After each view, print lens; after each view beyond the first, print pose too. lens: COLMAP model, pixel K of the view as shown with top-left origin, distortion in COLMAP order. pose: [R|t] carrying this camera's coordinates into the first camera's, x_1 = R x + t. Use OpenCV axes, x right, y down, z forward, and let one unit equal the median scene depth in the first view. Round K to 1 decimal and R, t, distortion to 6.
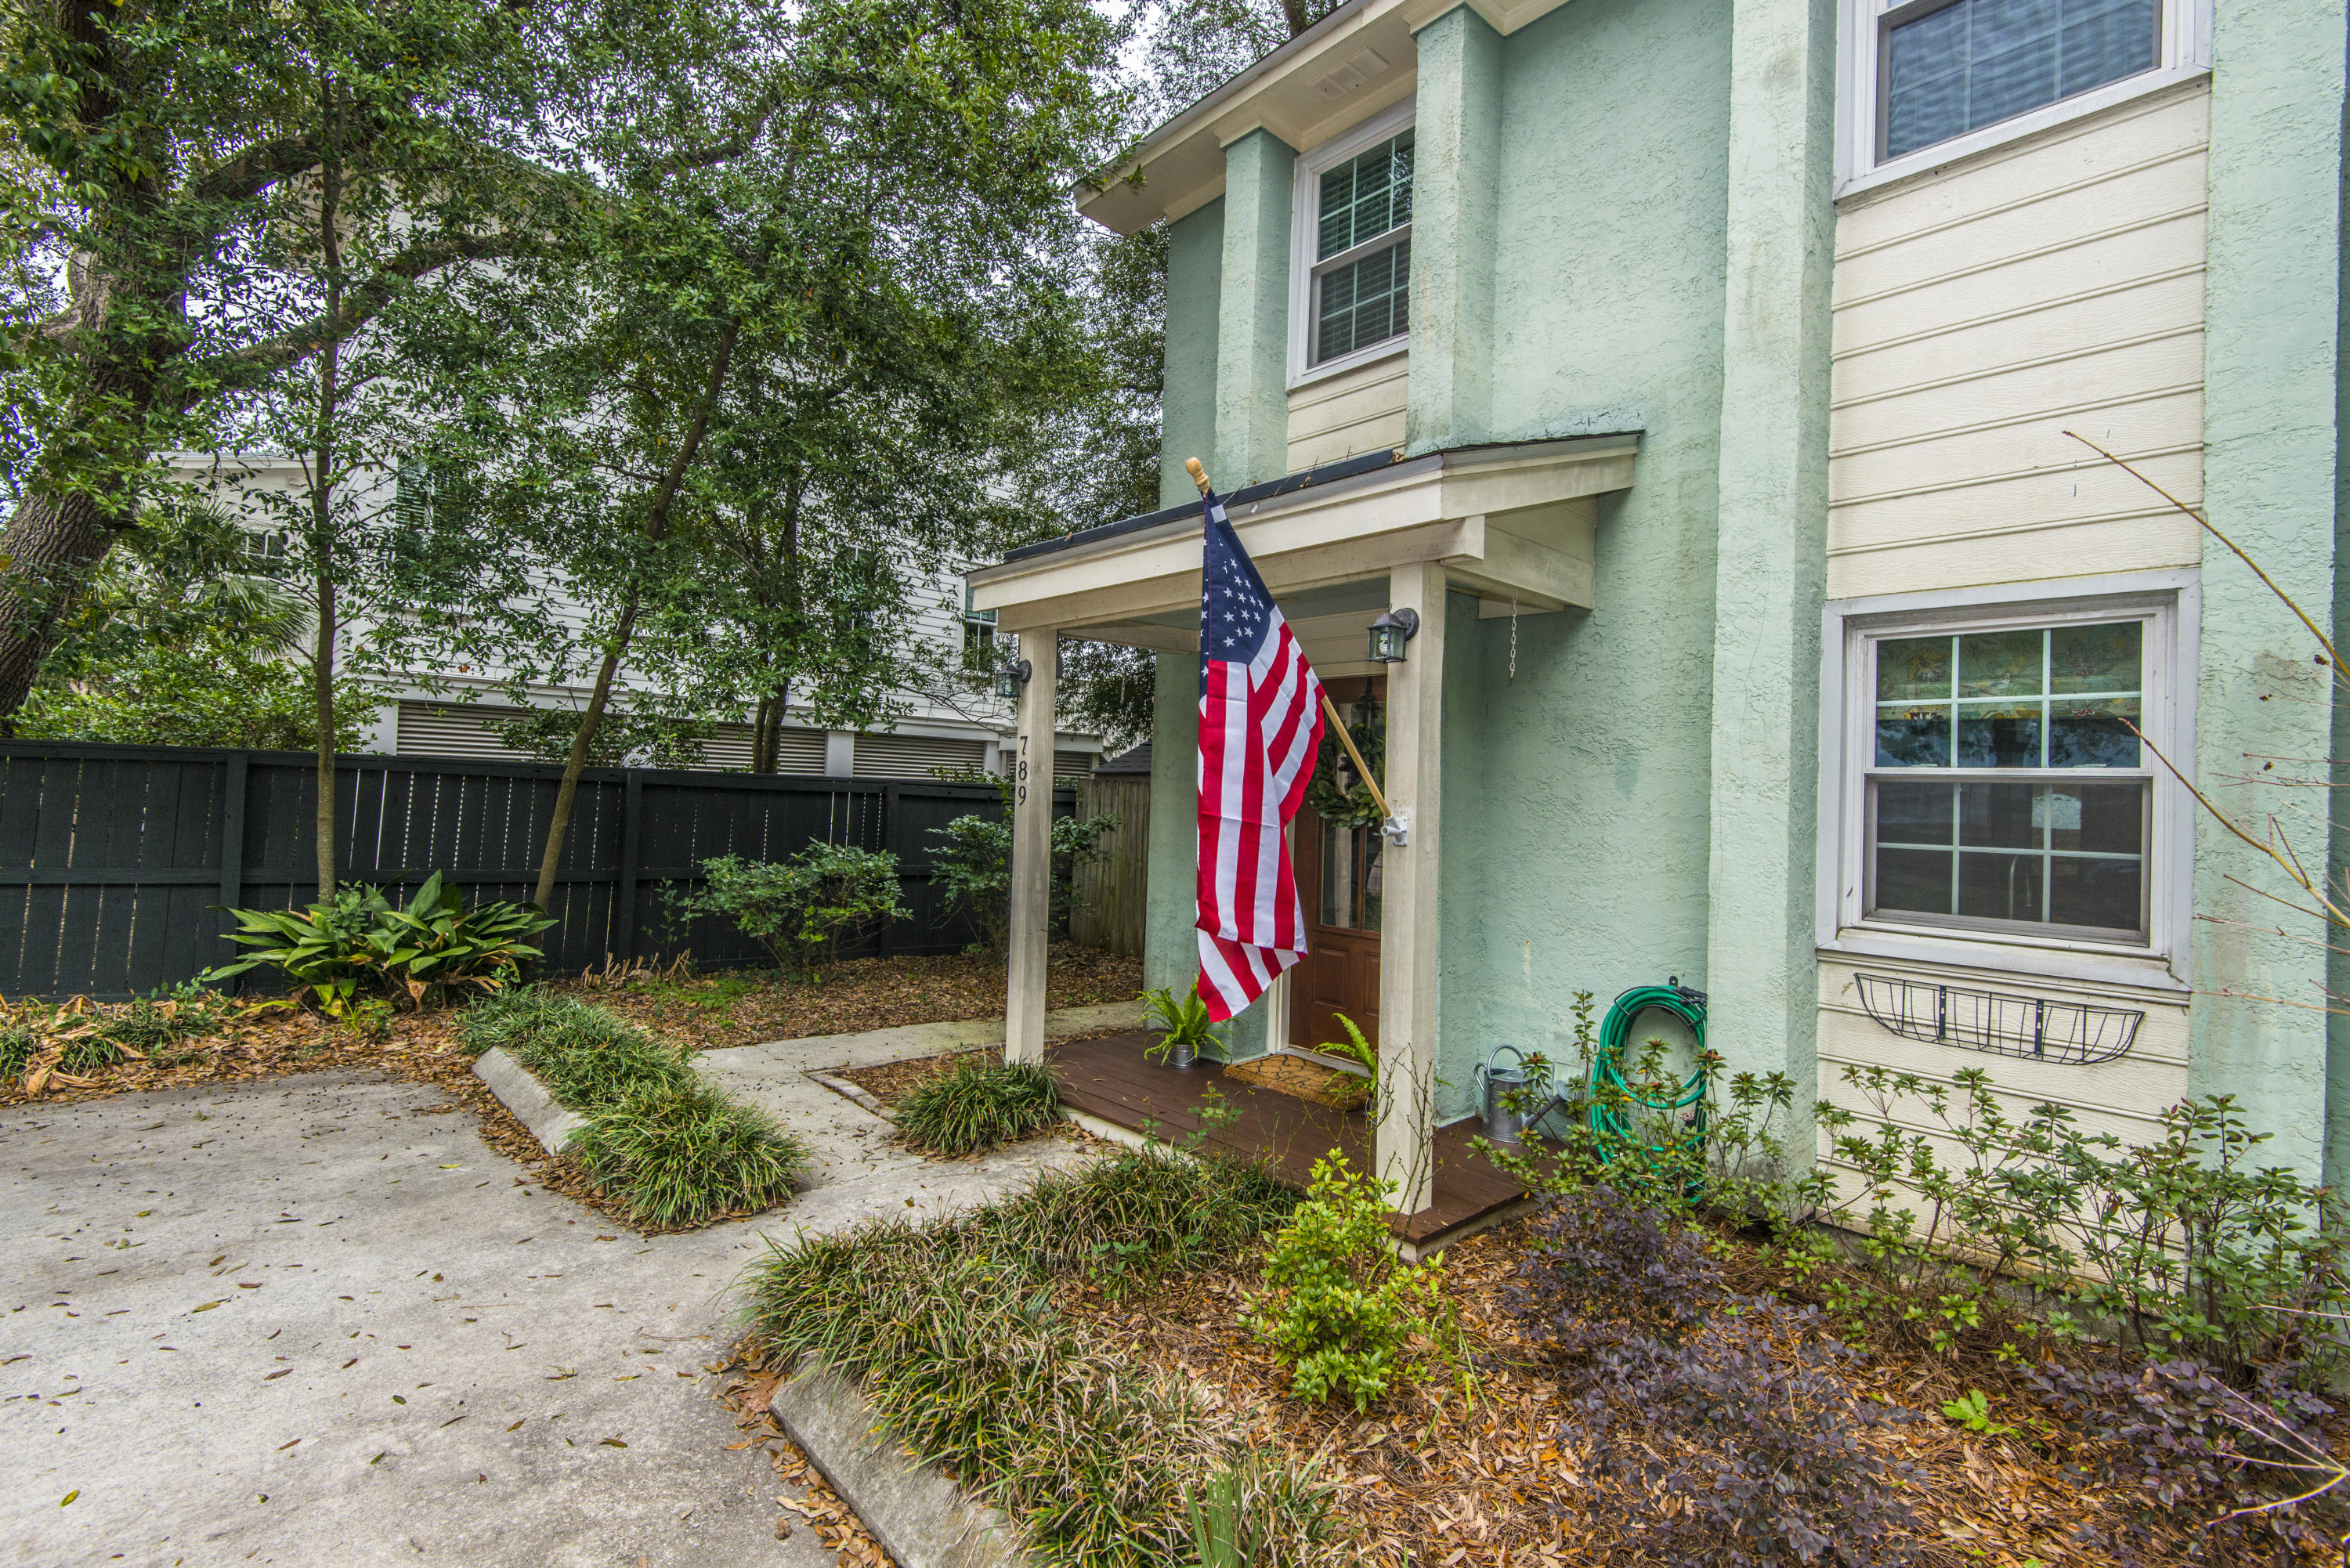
lens RADIAL K [[1051.3, 0, 1180.8], [0, 1051.3, 773.5], [0, 0, 1]] dist [0.038703, -0.021481]
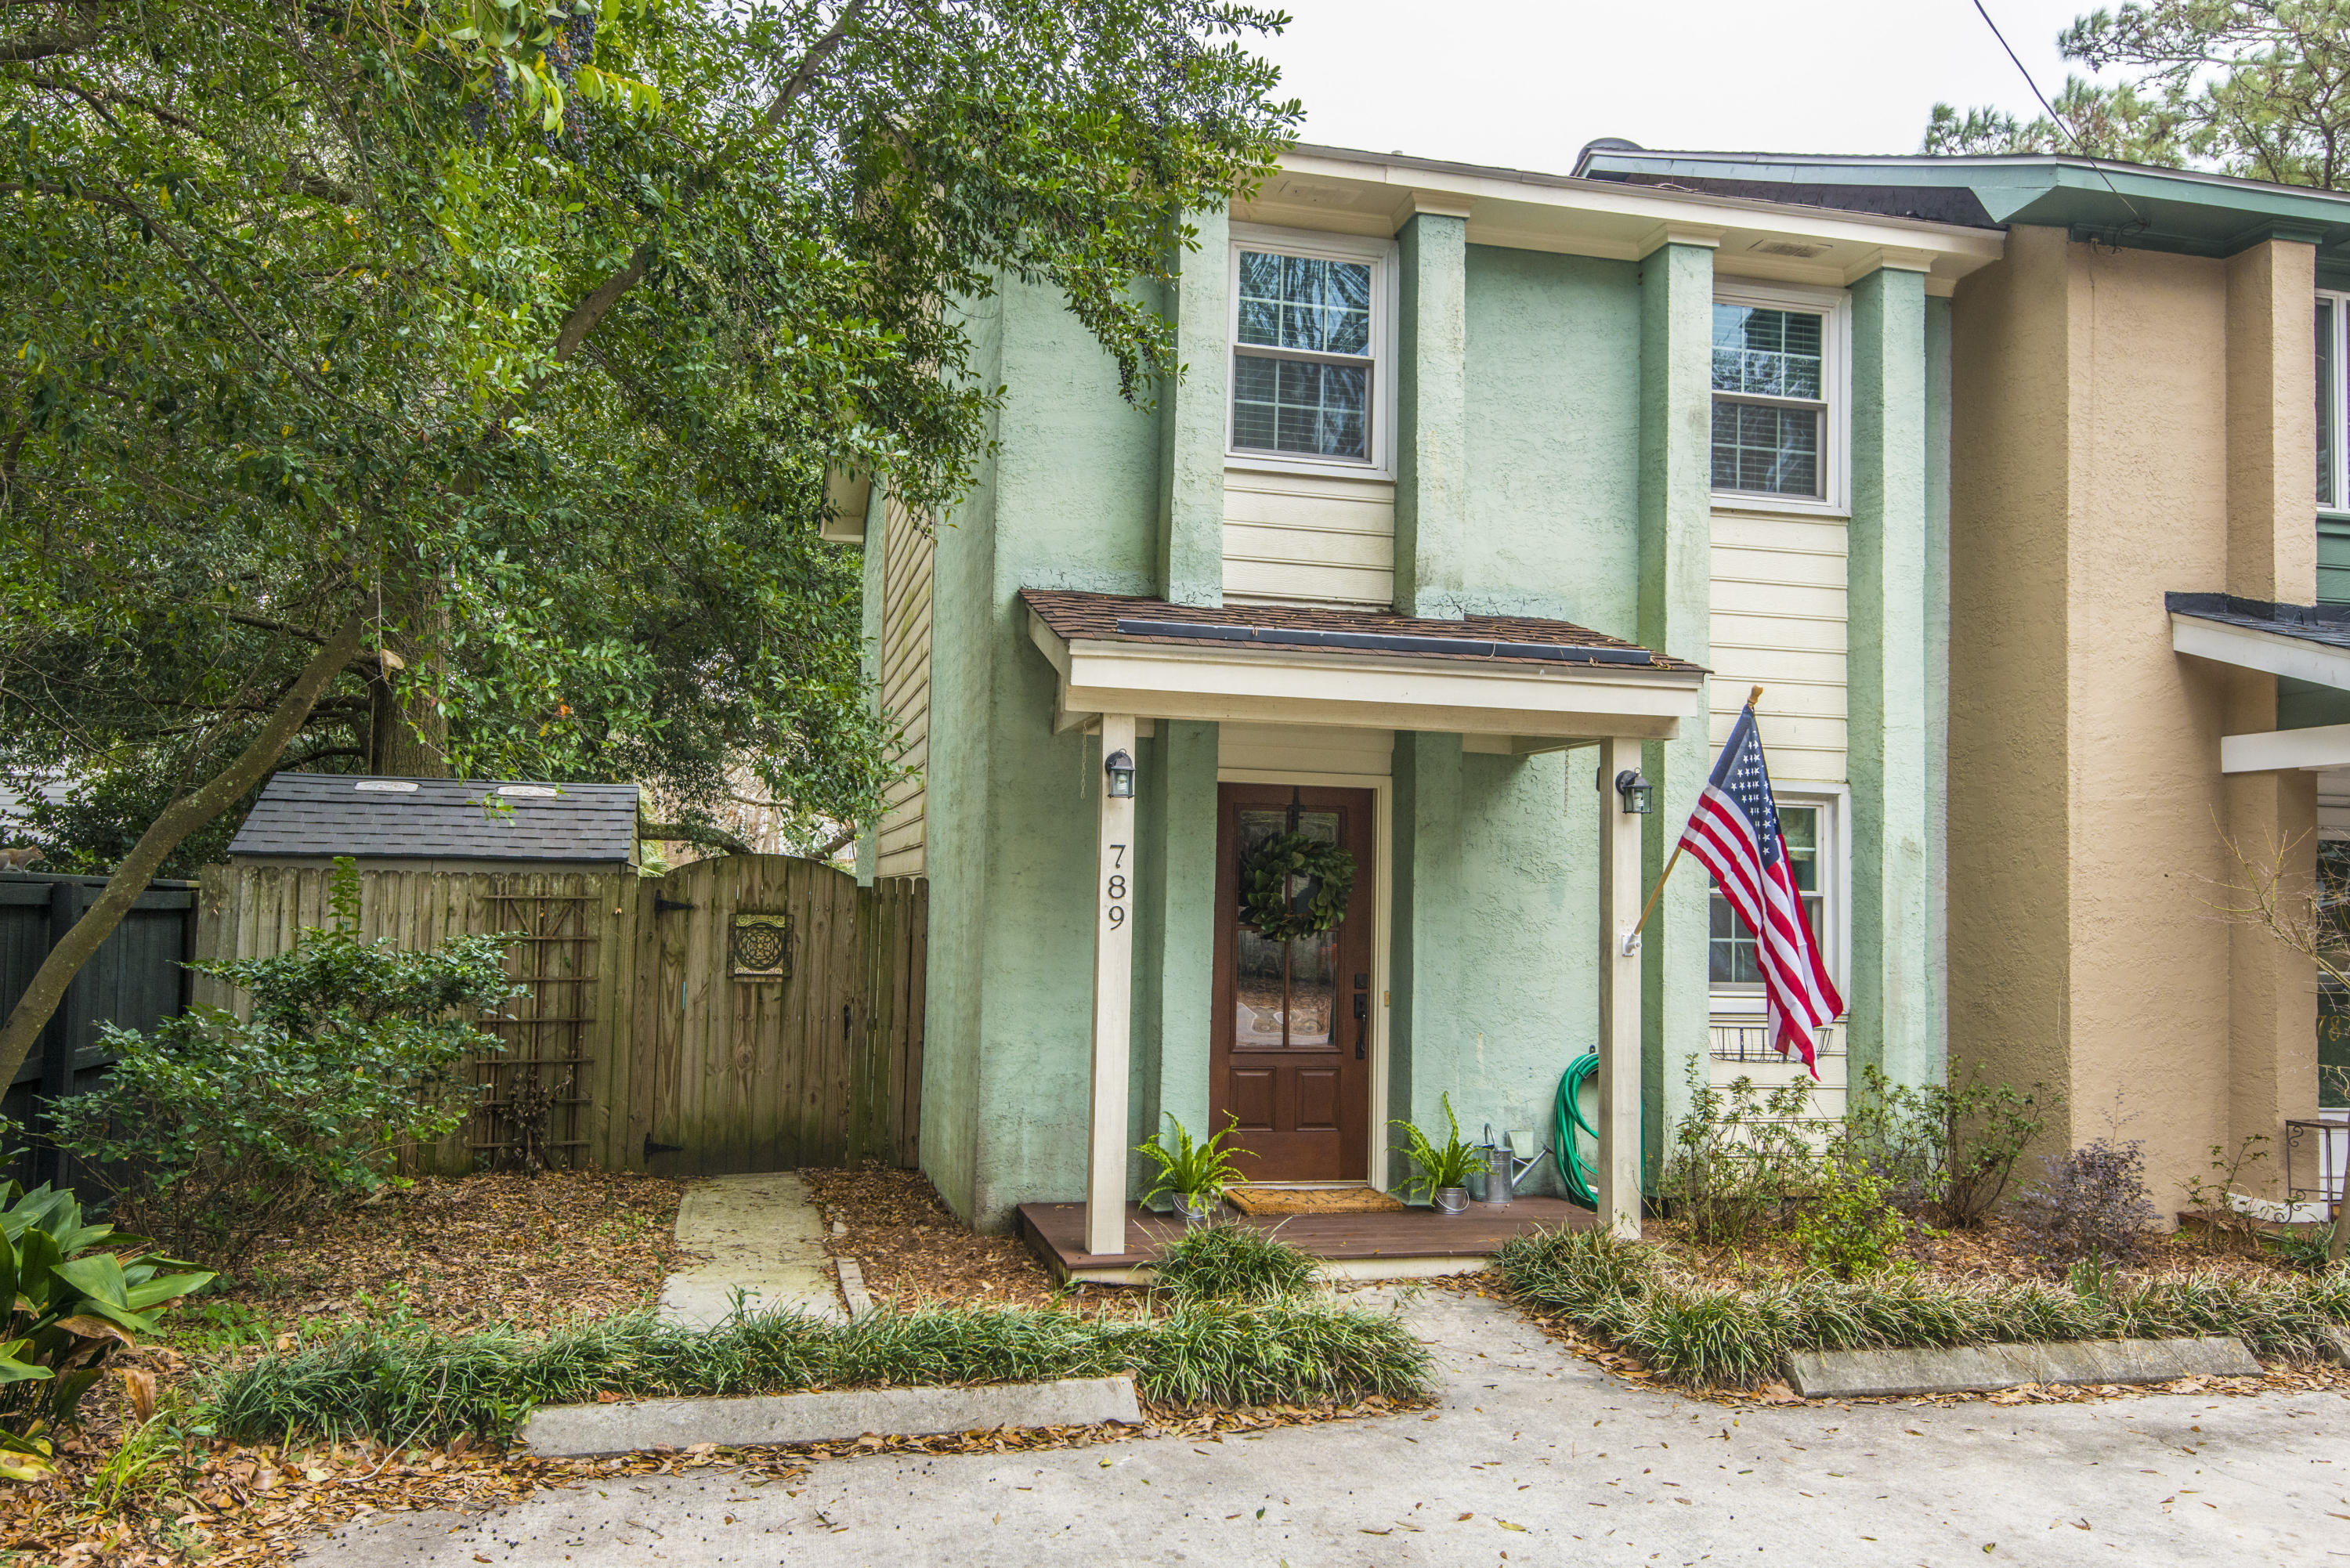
lens RADIAL K [[1781.8, 0, 1175.0], [0, 1781.8, 784.0], [0, 0, 1]] dist [0.023571, -0.027744]
pose [[0.482598, 0.042239, 0.874823, -2.038088], [-0.018813, 0.999106, -0.037861, -0.046127], [-0.875640, 0.001814, 0.482961, 0.457284]]
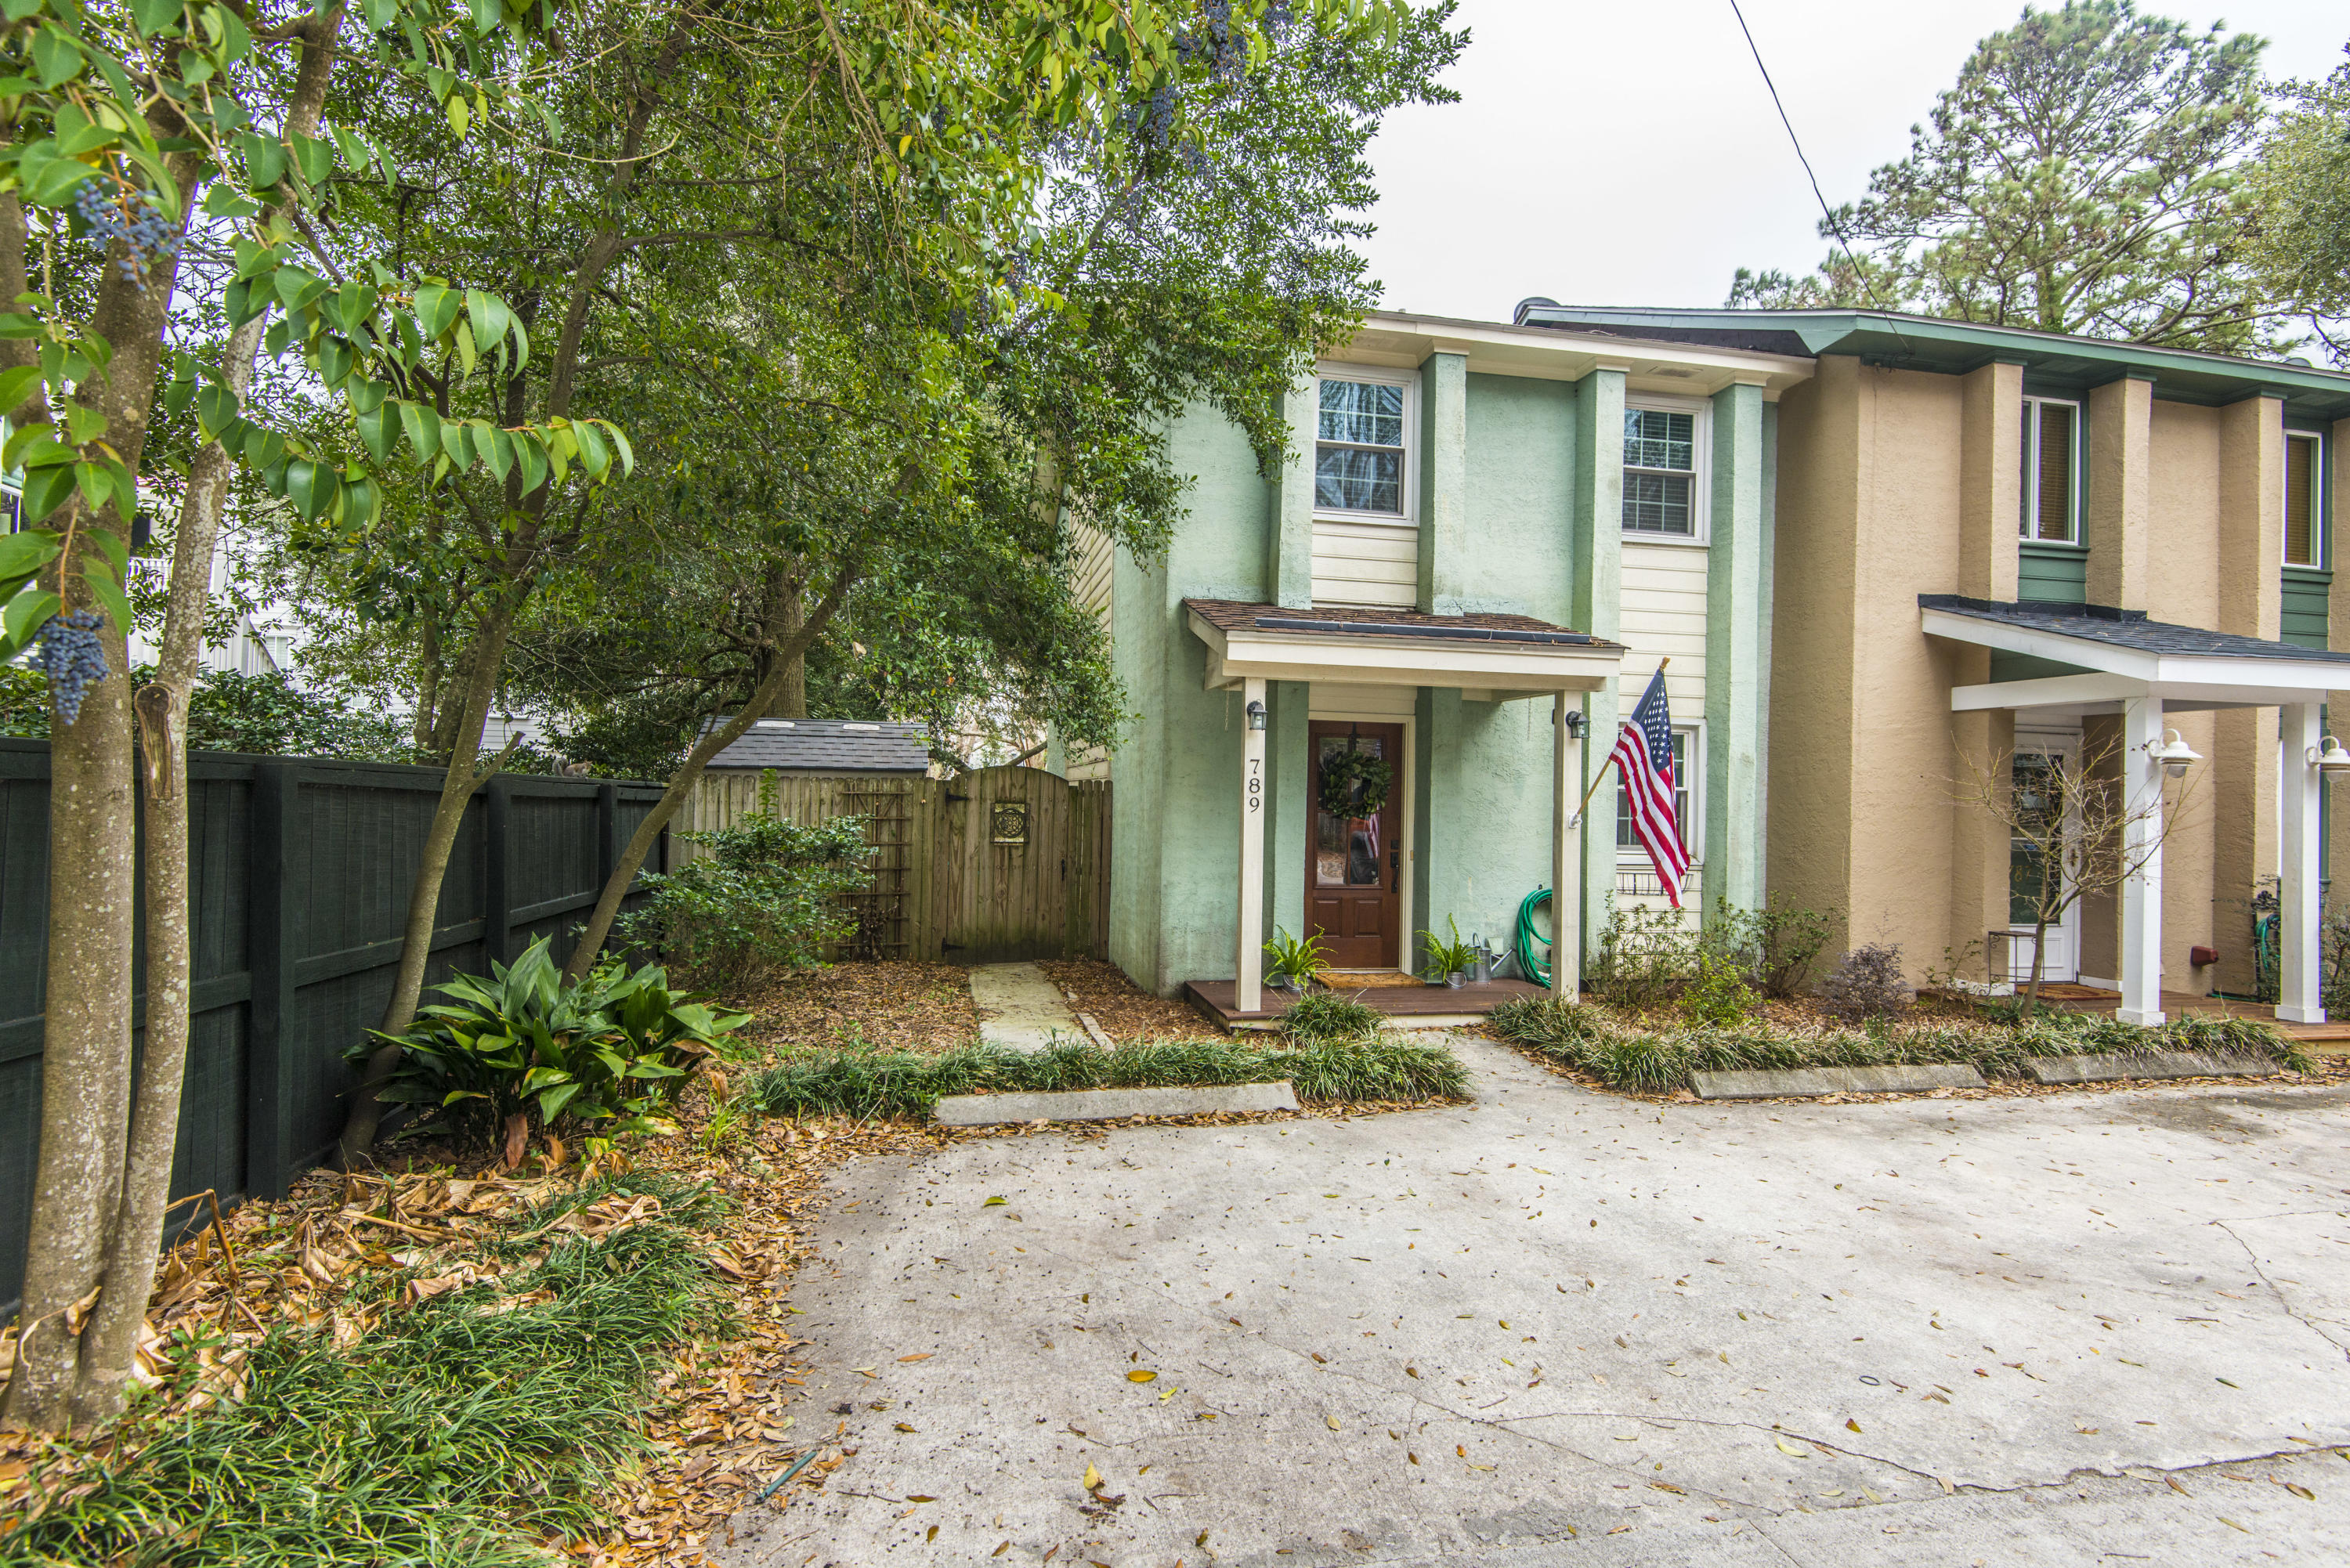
lens RADIAL K [[1141.3, 0, 1175.6], [0, 1141.3, 779.7], [0, 0, 1]] dist [0.027445, -0.036046]
pose [[0.514030, -0.004236, 0.857762, -2.159163], [-0.015735, 0.999773, 0.014367, -0.042799], [-0.857628, -0.020882, 0.513847, 0.550580]]
